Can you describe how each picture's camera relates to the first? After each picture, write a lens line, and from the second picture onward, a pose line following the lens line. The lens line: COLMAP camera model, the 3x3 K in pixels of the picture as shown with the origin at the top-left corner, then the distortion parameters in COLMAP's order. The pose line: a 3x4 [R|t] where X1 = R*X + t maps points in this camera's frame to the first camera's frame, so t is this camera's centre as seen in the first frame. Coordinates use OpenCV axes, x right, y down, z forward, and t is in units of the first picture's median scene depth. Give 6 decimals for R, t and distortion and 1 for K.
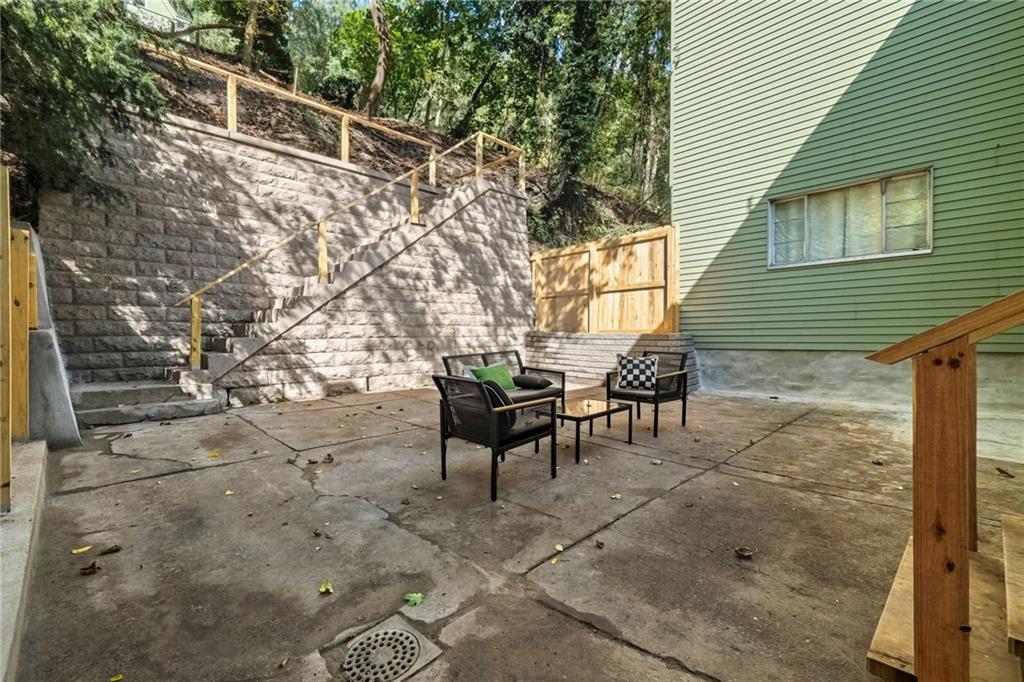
lens RADIAL K [[450.8, 0, 510.9], [0, 450.8, 343.7], [0, 0, 1]] dist [-0.003182, -0.000276]
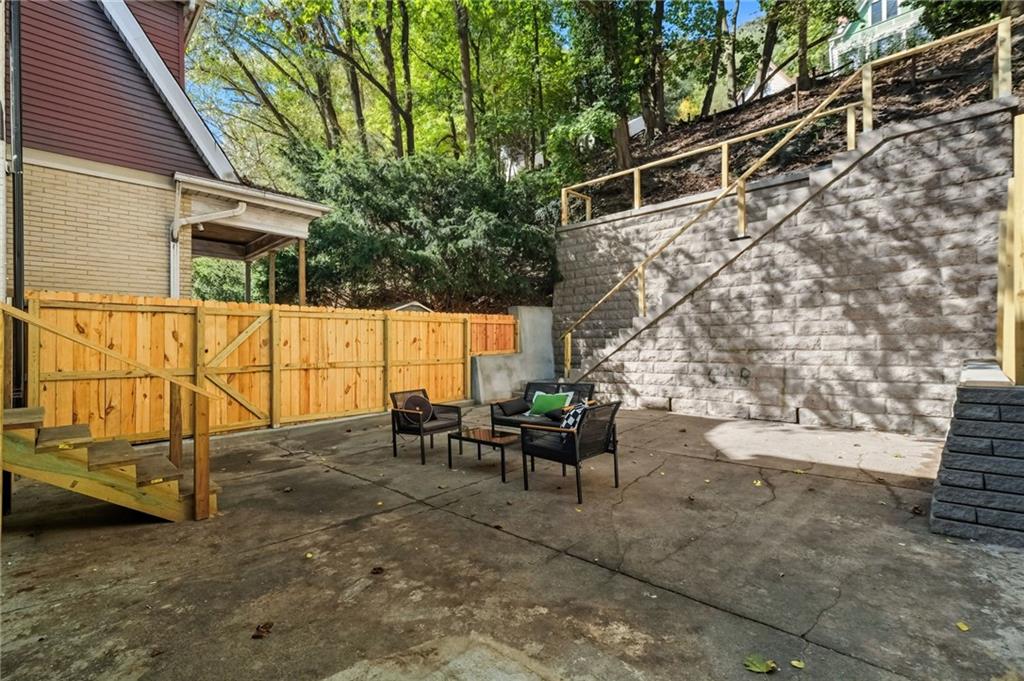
lens RADIAL K [[450.8, 0, 511.3], [0, 450.8, 336.4], [0, 0, 1]] dist [-0.003182, -0.000276]
pose [[0.044347, -0.005758, -0.999000, 0.833895], [-0.022005, 0.999735, -0.006739, -0.066540], [0.998774, 0.022282, 0.044208, 0.623001]]
